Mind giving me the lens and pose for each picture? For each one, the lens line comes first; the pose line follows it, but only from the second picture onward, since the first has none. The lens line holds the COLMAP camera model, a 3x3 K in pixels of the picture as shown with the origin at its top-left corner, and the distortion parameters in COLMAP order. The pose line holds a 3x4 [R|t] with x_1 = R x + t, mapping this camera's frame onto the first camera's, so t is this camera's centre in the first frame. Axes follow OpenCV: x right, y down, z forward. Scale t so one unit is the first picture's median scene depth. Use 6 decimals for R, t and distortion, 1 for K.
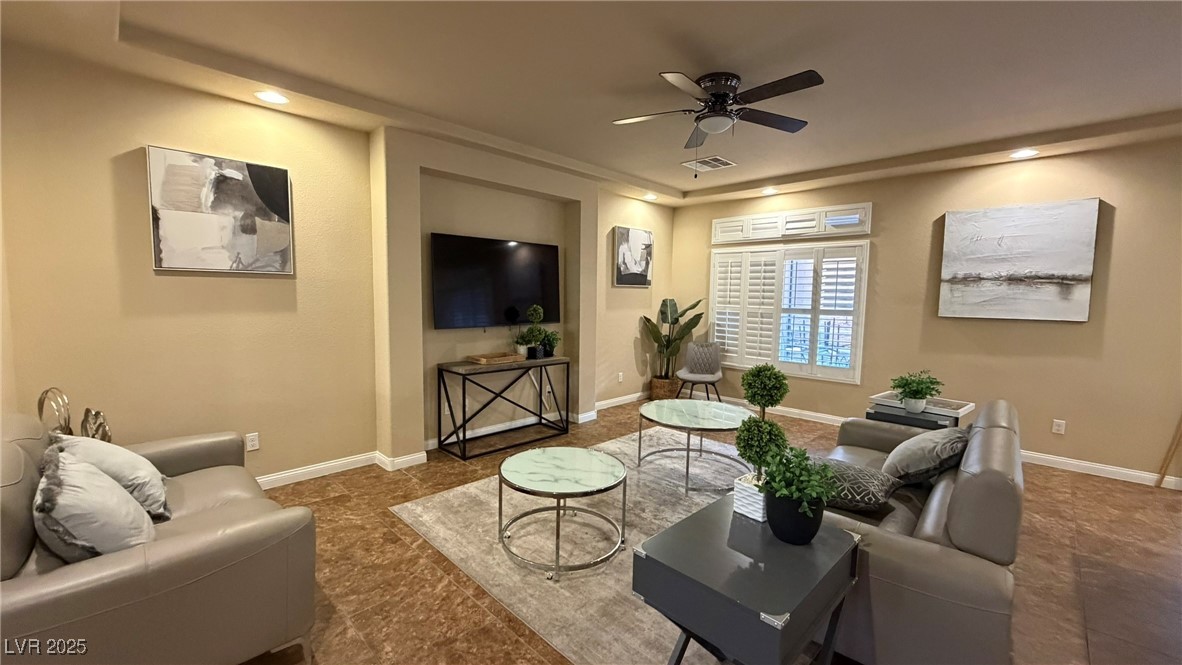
lens RADIAL K [[466.0, 0, 589.9], [0, 466.0, 334.4], [0, 0, 1]] dist [-0.002076, -0.000055]
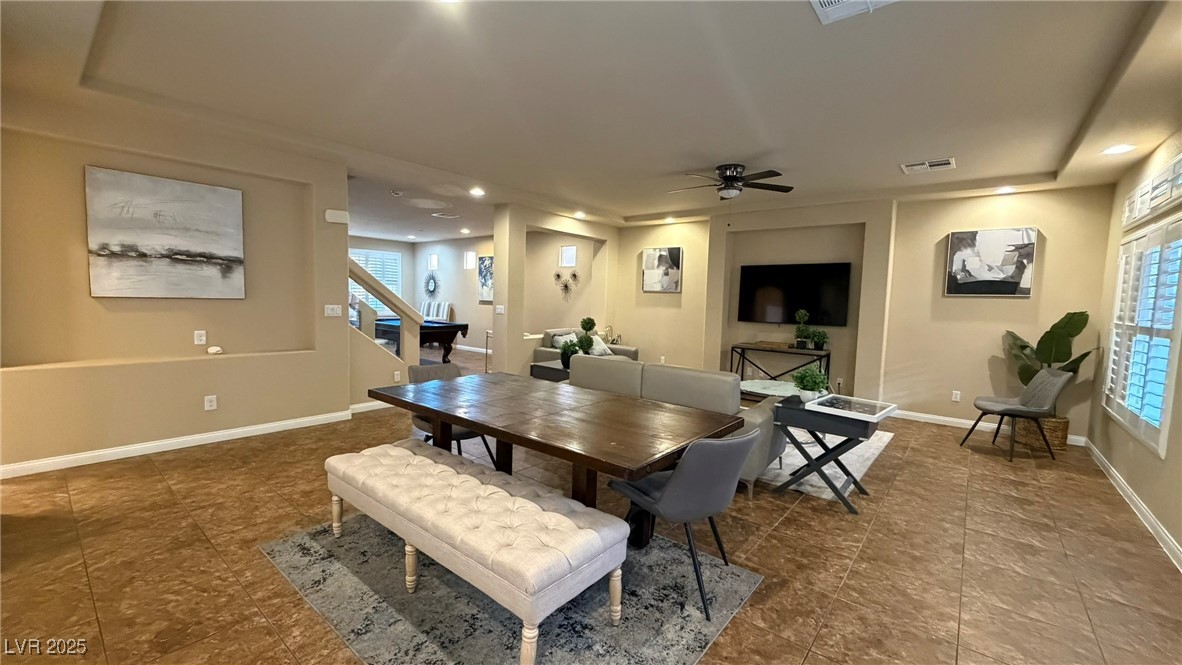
lens RADIAL K [[466.0, 0, 586.7], [0, 466.0, 343.6], [0, 0, 1]] dist [-0.002076, -0.000055]
pose [[0.086122, 0.084573, -0.992688, 1.279425], [-0.112058, 0.990890, 0.074698, 0.004568], [0.989963, 0.104806, 0.094815, 0.274264]]
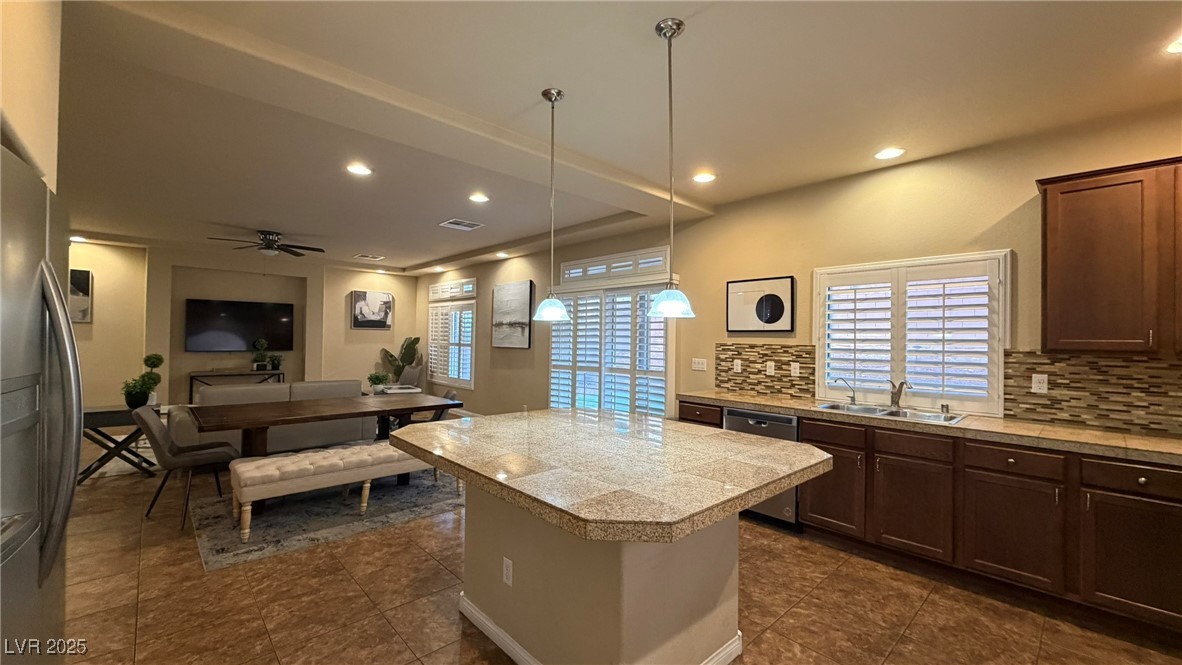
lens RADIAL K [[466.0, 0, 588.7], [0, 466.0, 328.3], [0, 0, 1]] dist [-0.002076, -0.000055]
pose [[0.999103, 0.001934, -0.042303, 1.236075], [-0.006482, 0.994169, -0.107642, 0.078241], [0.041848, 0.107820, 0.993289, -0.692135]]
